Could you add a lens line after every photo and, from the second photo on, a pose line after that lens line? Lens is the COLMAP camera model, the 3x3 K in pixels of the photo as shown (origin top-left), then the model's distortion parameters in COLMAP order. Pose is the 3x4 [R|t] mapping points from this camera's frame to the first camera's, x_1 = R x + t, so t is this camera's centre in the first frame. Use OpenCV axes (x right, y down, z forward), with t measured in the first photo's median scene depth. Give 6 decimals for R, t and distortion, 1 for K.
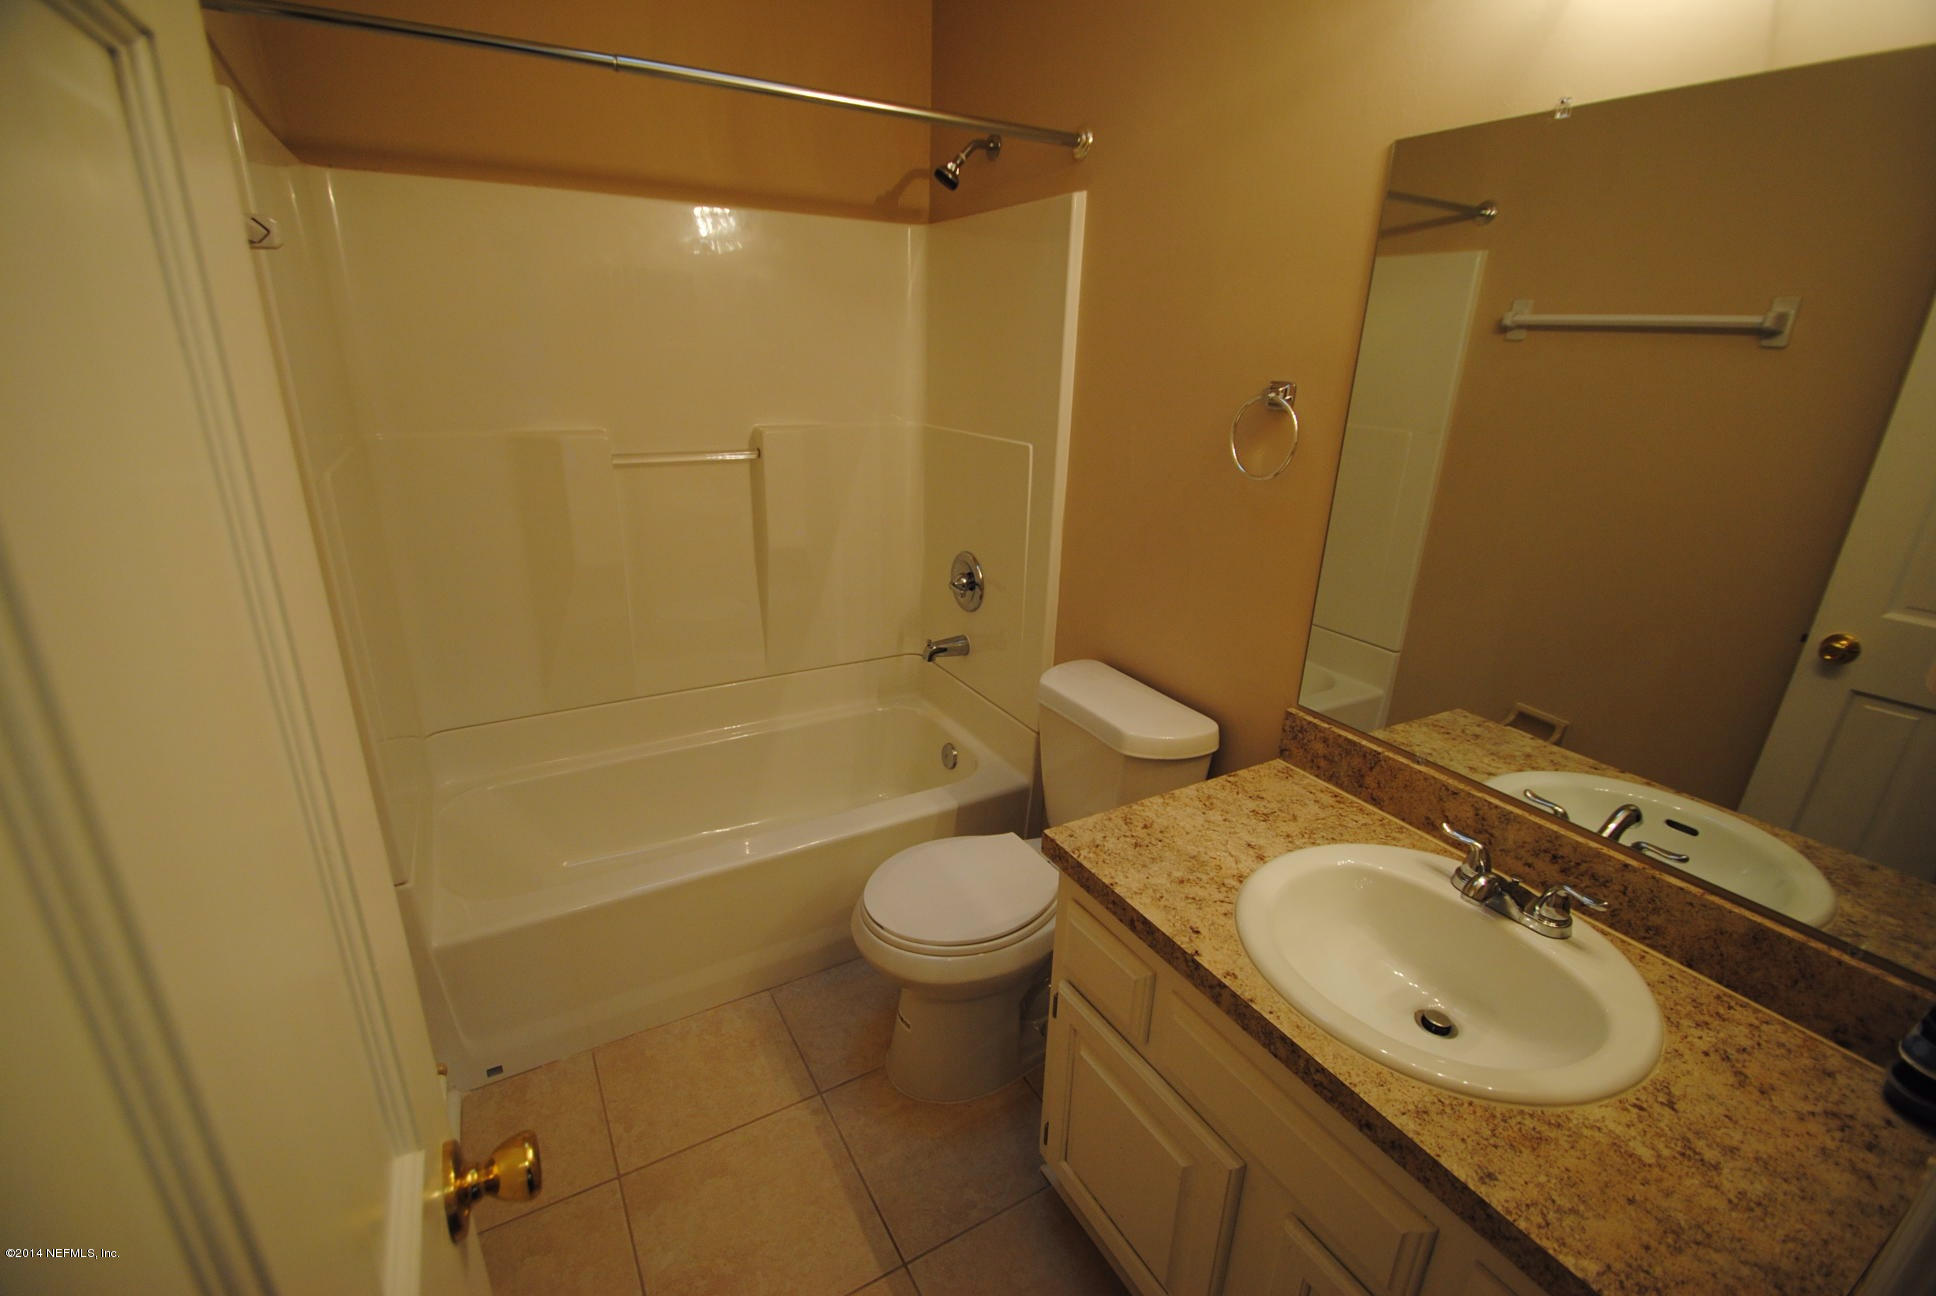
lens RADIAL K [[852.0, 0, 968.0], [0, 852.0, 648.0], [0, 0, 1]] dist [-0.000489, -0.000055]
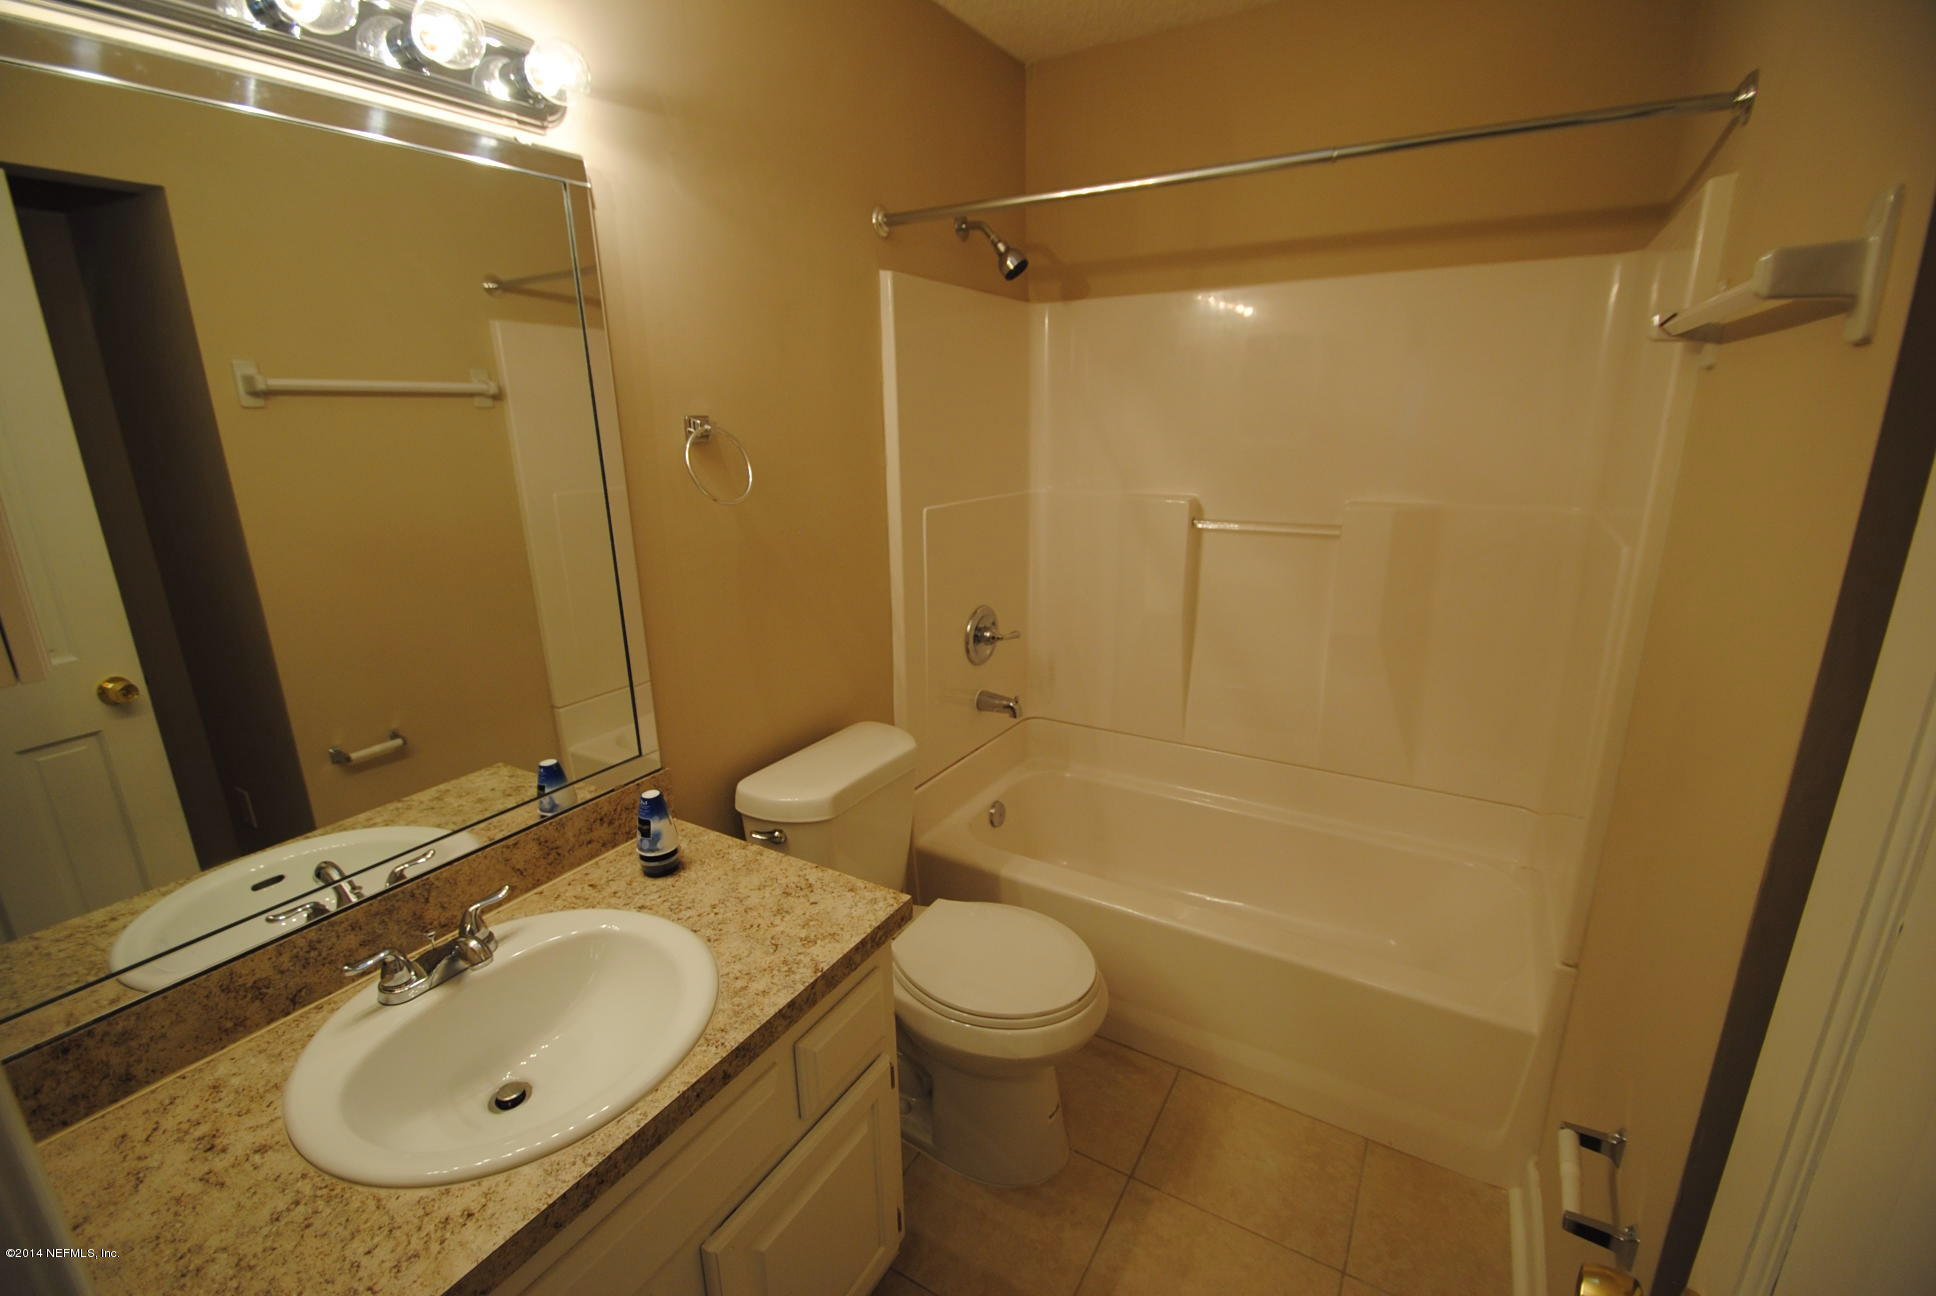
lens RADIAL K [[852.0, 0, 968.0], [0, 852.0, 648.0], [0, 0, 1]] dist [-0.000489, -0.000055]
pose [[-0.477394, -0.241321, 0.844902, -0.402814], [0.321081, 0.847145, 0.423382, -0.236323], [-0.817925, 0.473402, -0.326939, 0.664740]]
